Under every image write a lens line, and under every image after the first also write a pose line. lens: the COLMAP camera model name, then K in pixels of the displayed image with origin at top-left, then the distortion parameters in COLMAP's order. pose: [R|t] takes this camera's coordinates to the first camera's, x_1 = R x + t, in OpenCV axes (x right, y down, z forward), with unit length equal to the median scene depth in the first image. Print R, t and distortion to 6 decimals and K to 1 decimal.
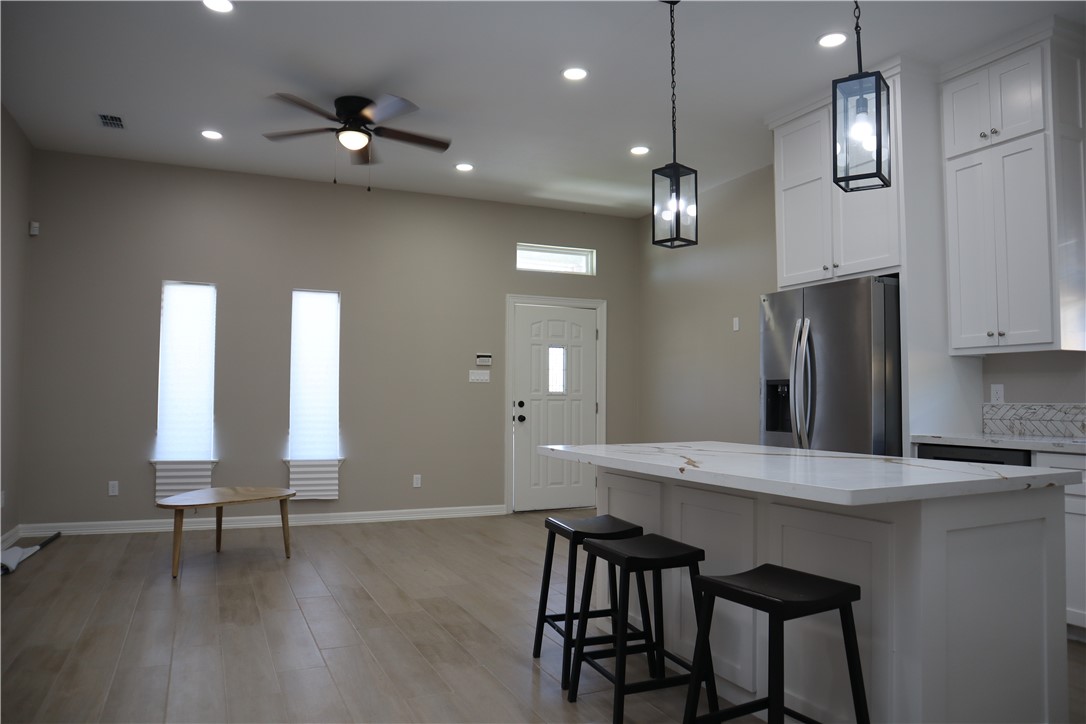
lens RADIAL K [[749.0, 0, 543.0], [0, 749.0, 362.0], [0, 0, 1]] dist [-0.088599, 0.003970]
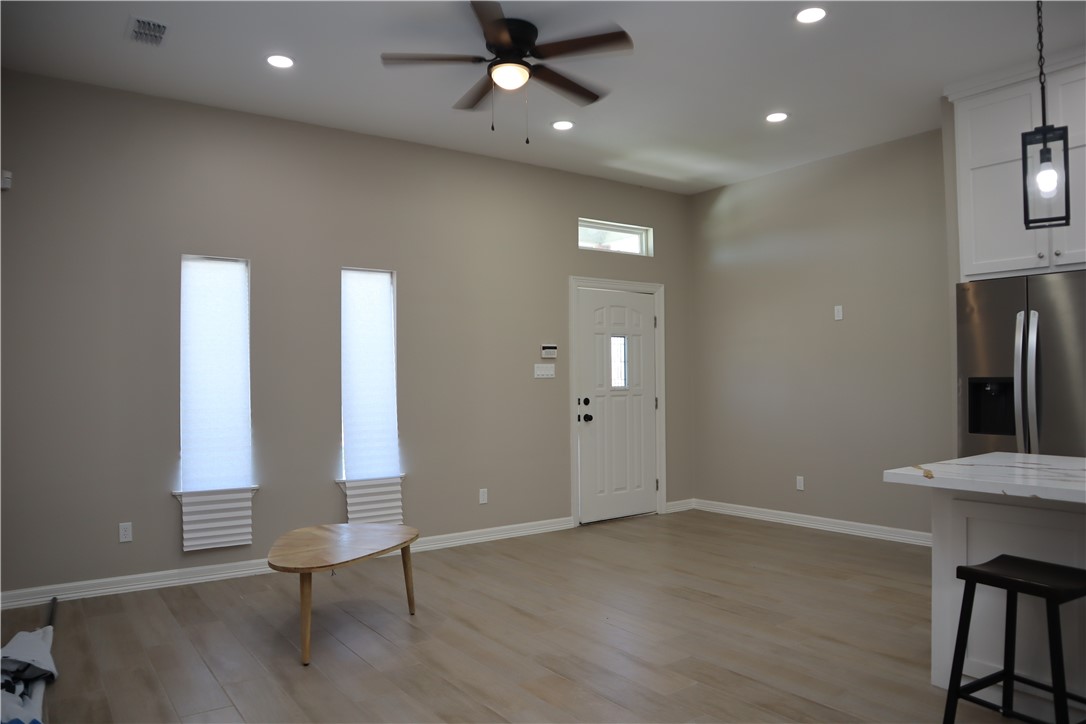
lens RADIAL K [[749.0, 0, 543.0], [0, 749.0, 362.0], [0, 0, 1]] dist [-0.088599, 0.003970]
pose [[0.980340, -0.013088, 0.196880, -0.257456], [0.007874, 0.999598, 0.027243, -0.015033], [-0.197157, -0.025157, 0.980049, 0.151704]]
